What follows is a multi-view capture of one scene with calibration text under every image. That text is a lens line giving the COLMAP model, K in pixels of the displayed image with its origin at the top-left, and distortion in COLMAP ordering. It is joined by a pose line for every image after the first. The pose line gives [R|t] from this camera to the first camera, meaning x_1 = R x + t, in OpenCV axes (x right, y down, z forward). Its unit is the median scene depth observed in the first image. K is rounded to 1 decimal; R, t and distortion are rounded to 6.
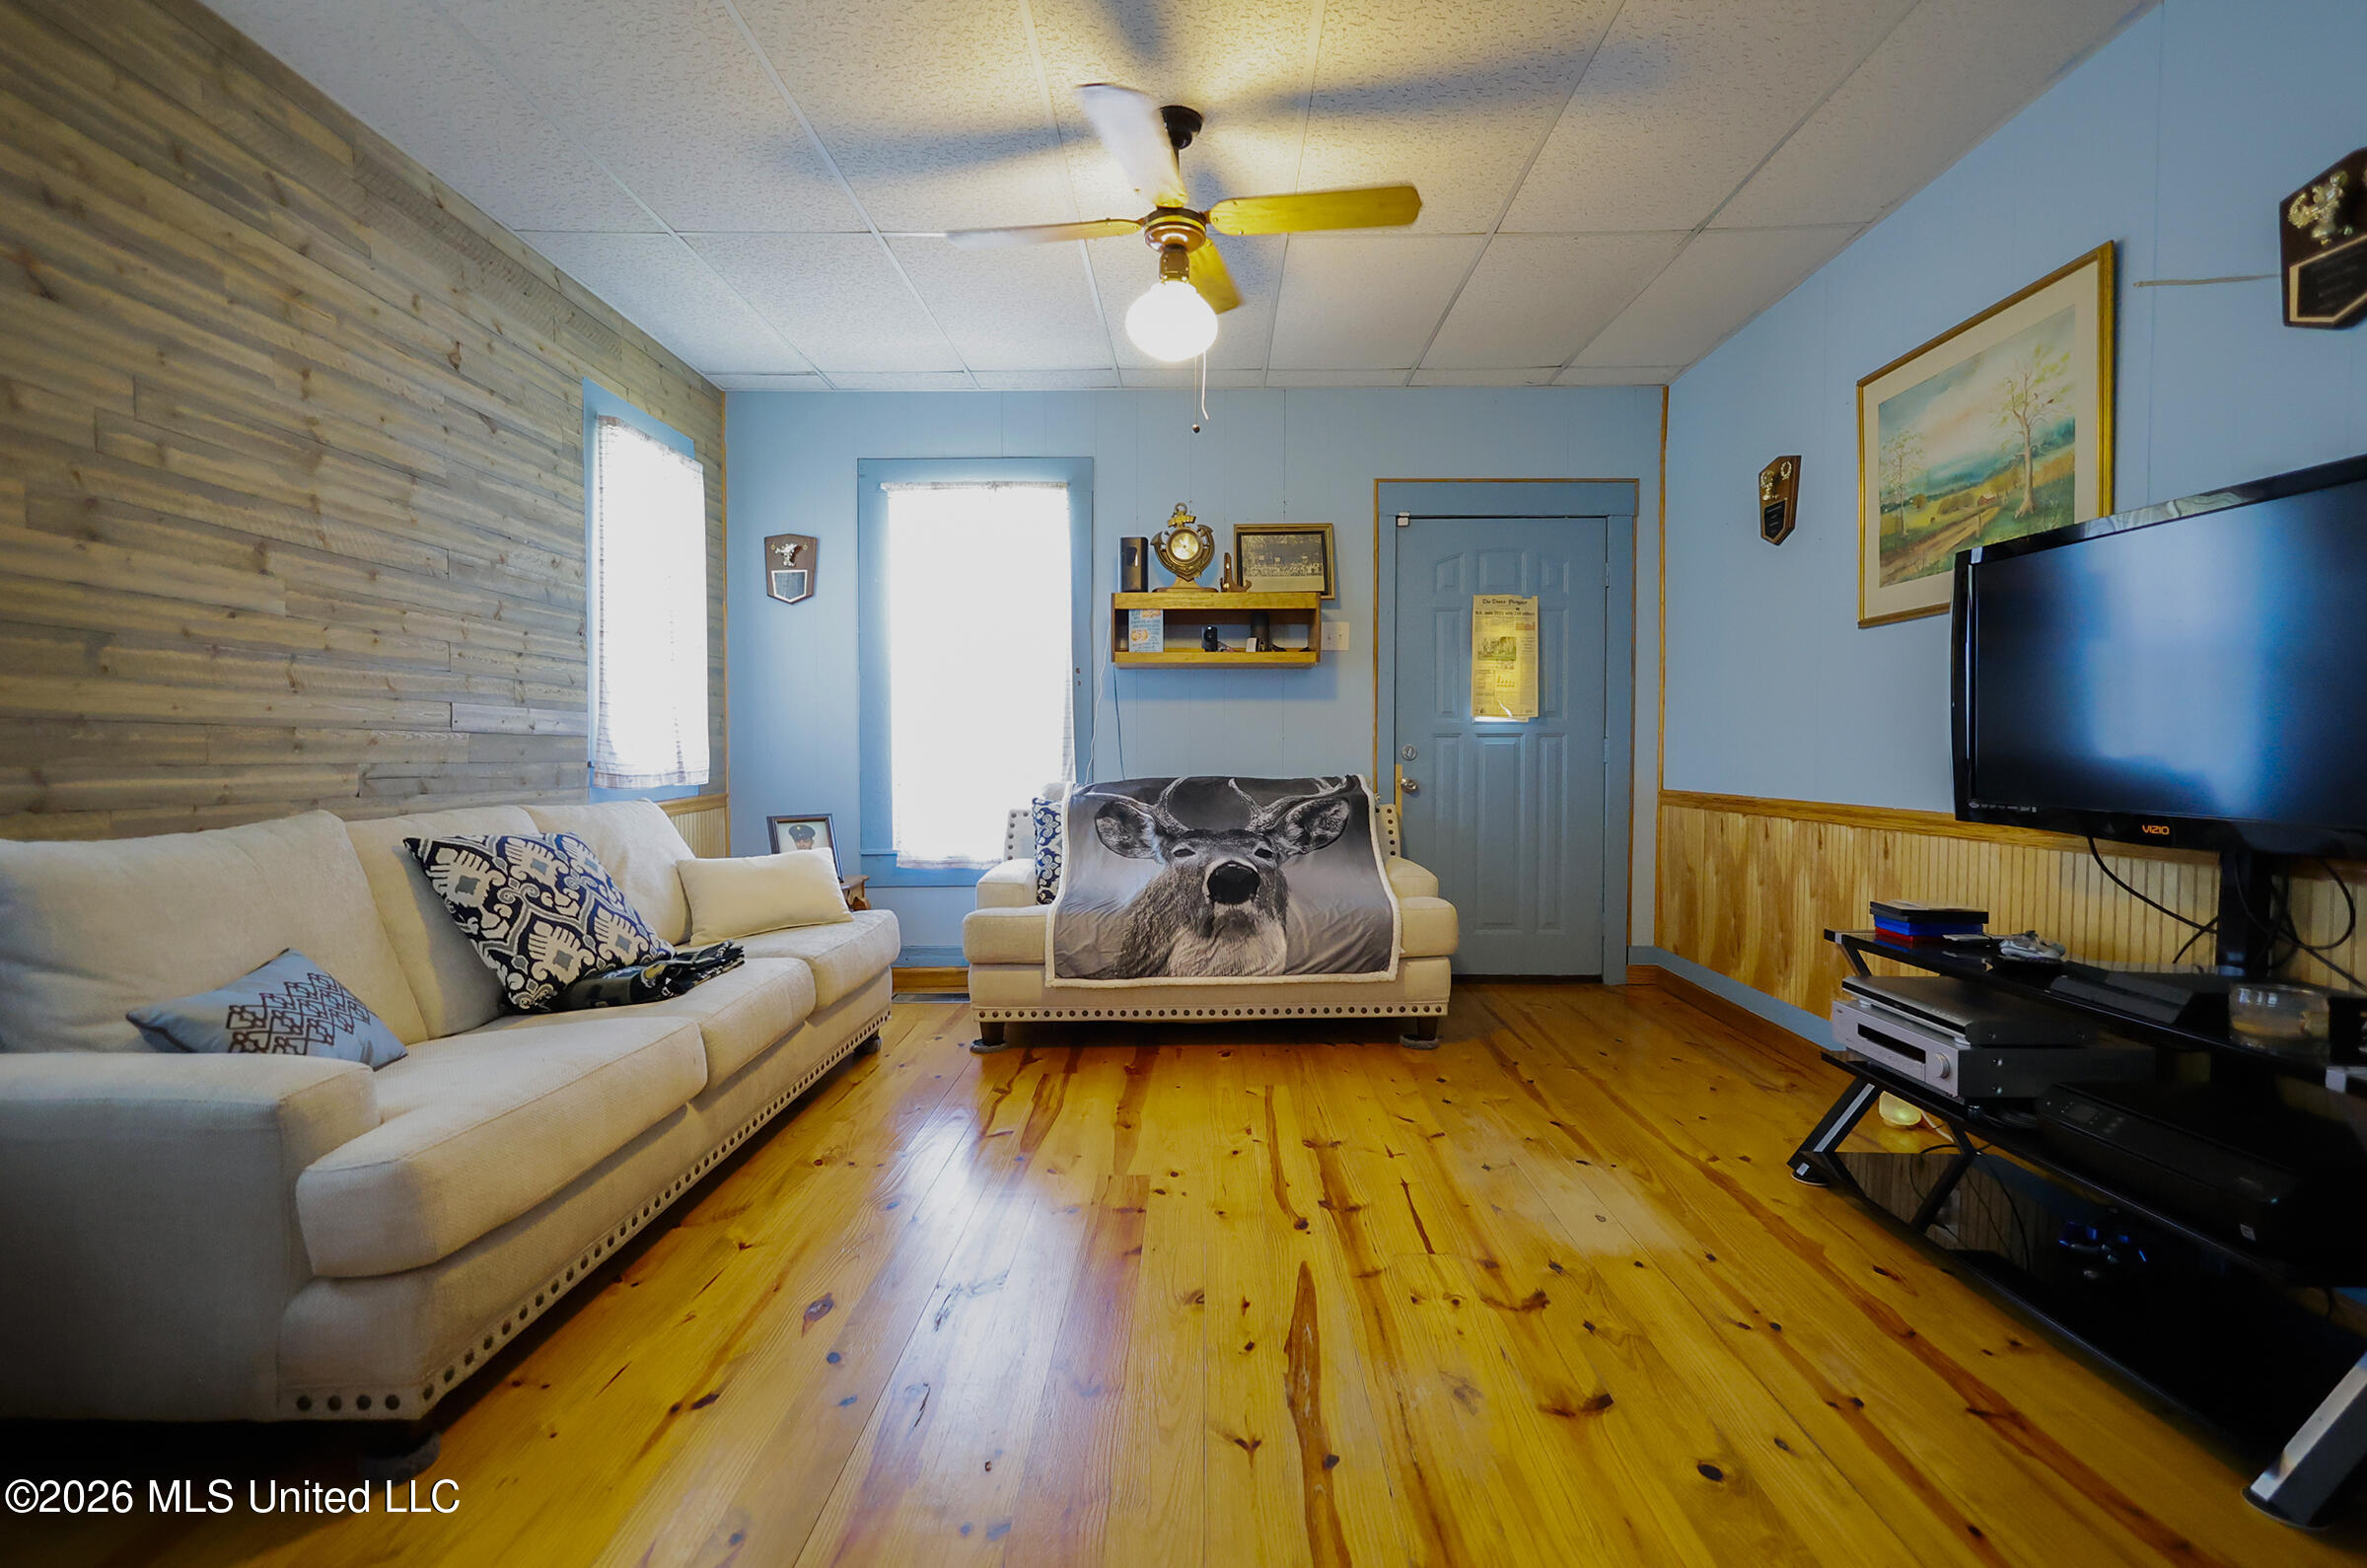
lens RADIAL K [[1106.5, 0, 1187.5], [0, 1106.5, 774.8], [0, 0, 1]] dist [0.003940, 0.000295]
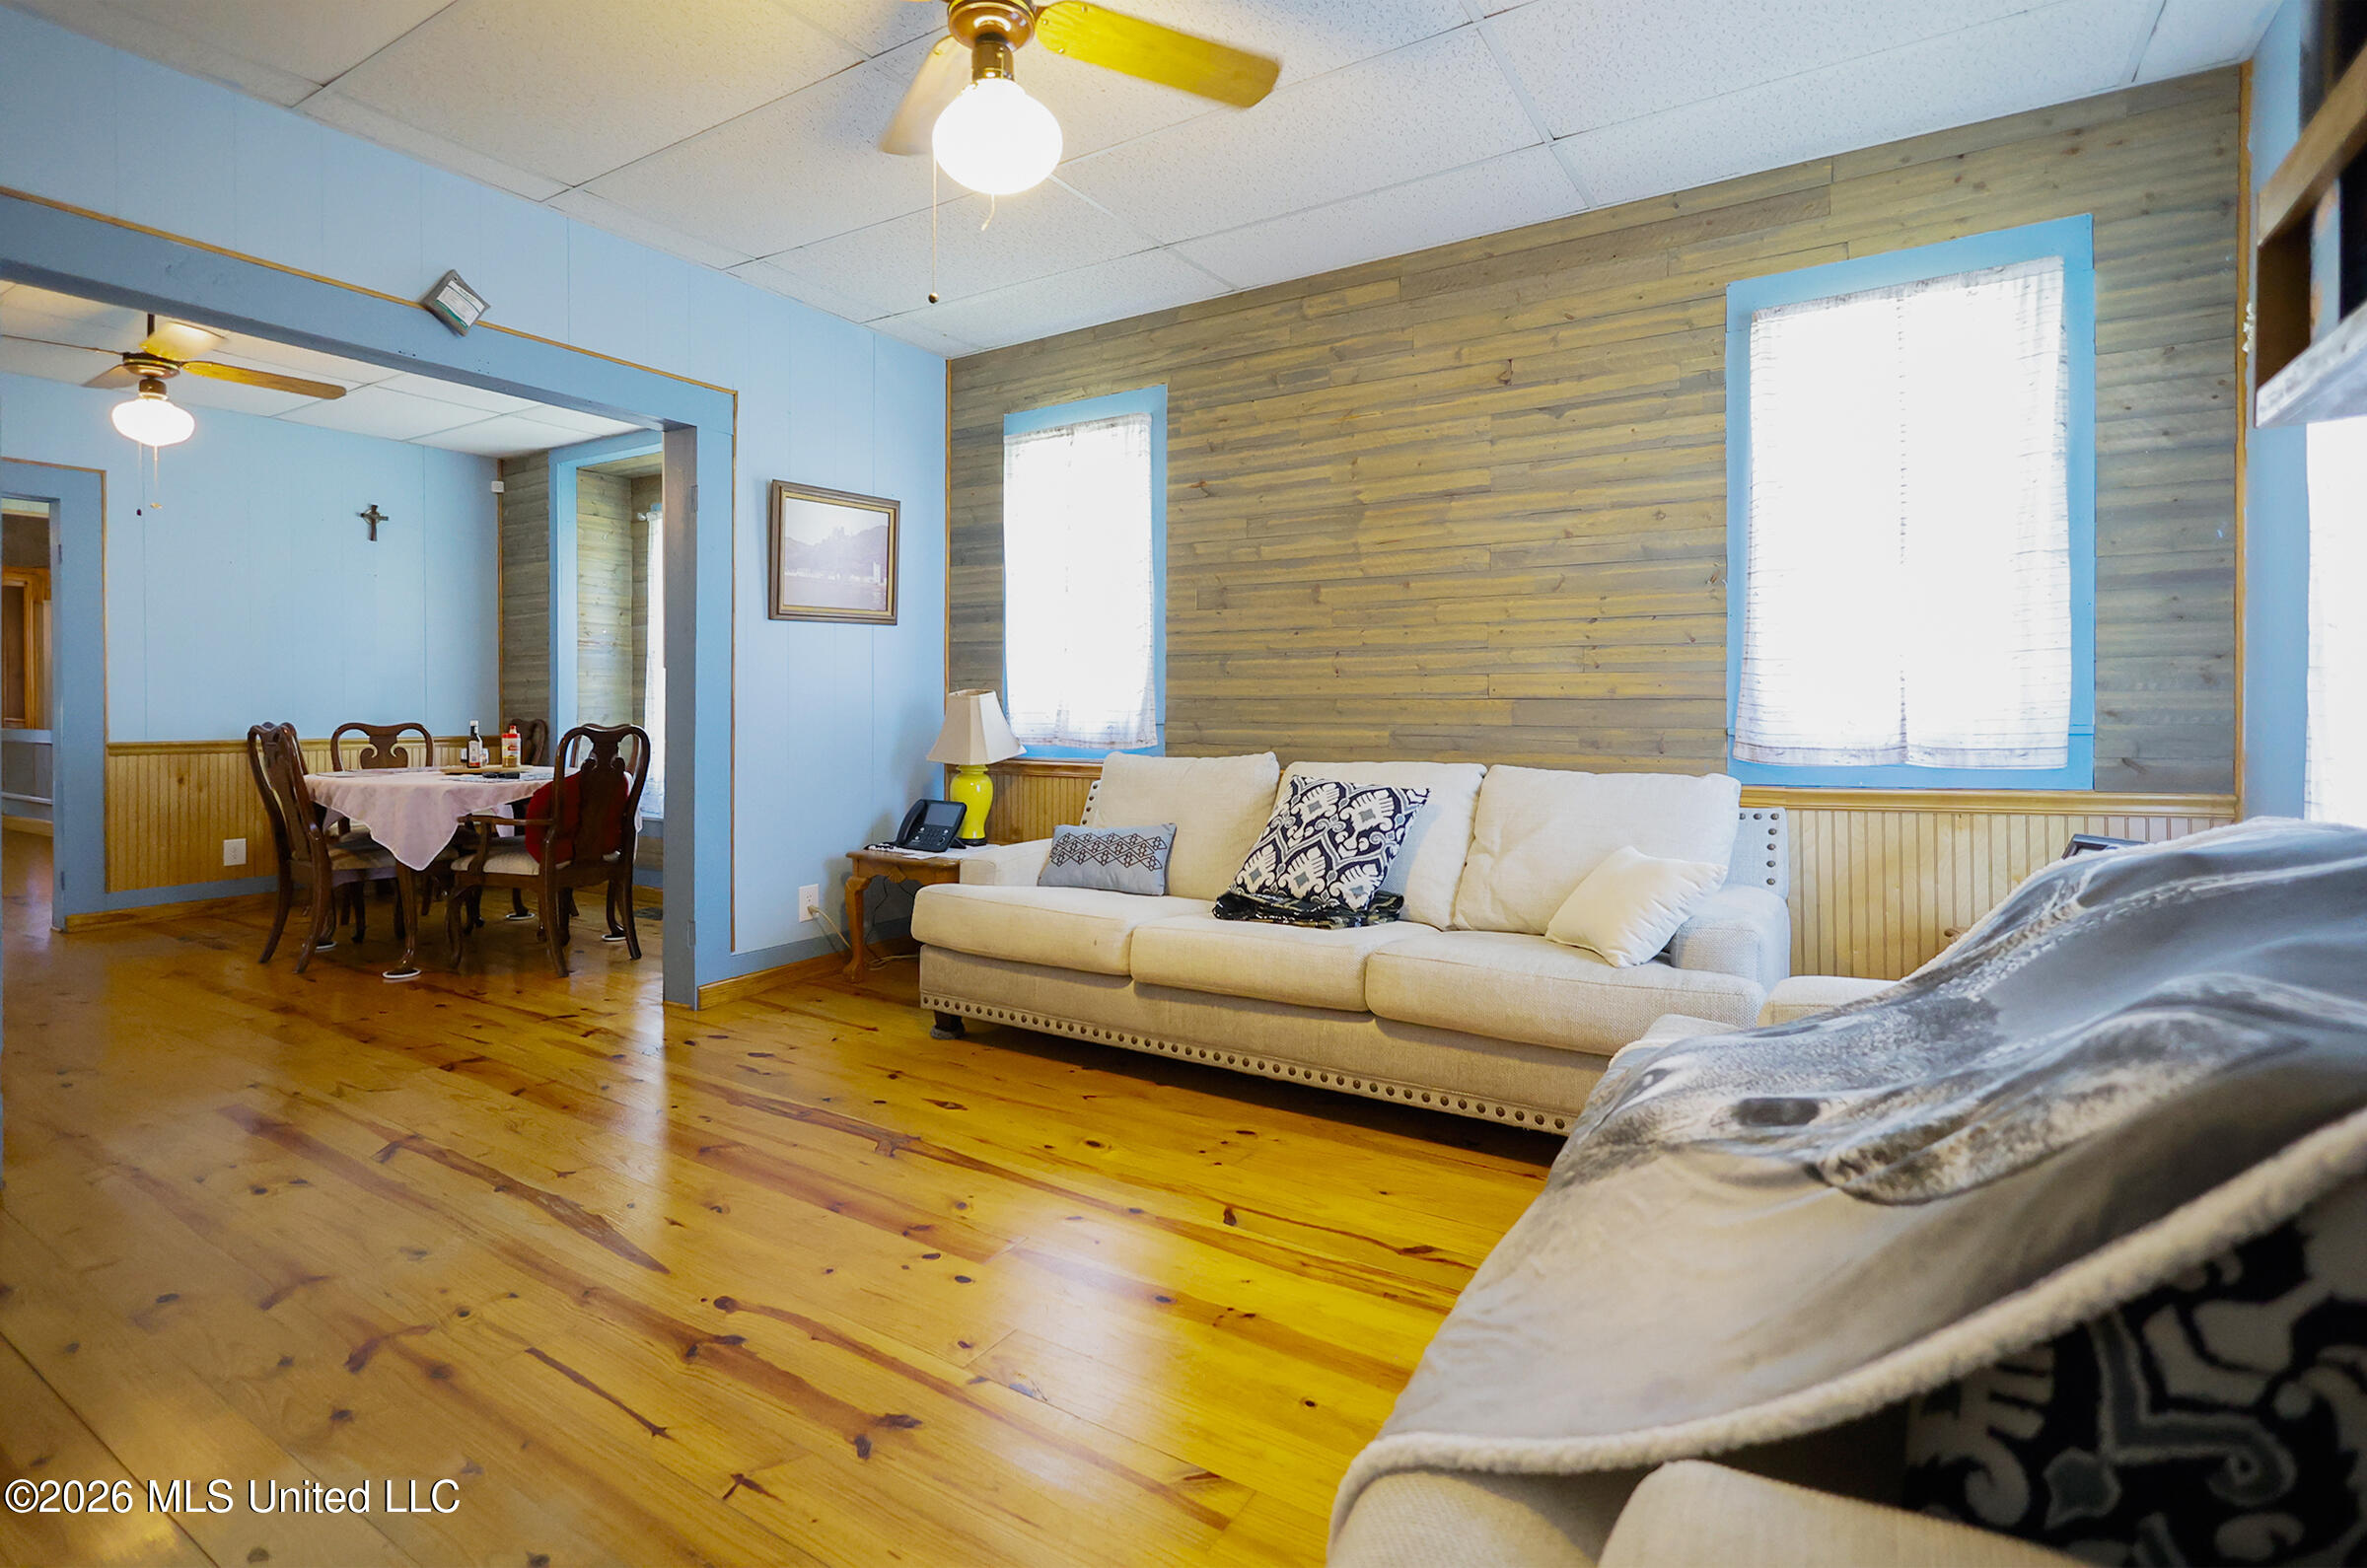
lens RADIAL K [[1106.5, 0, 1226.6], [0, 1106.5, 707.2], [0, 0, 1]] dist [0.003940, 0.000295]
pose [[-0.497410, -0.002853, -0.867511, 0.583644], [-0.018733, 0.999797, 0.007453, -0.039902], [0.867313, 0.019958, -0.497363, 1.600486]]
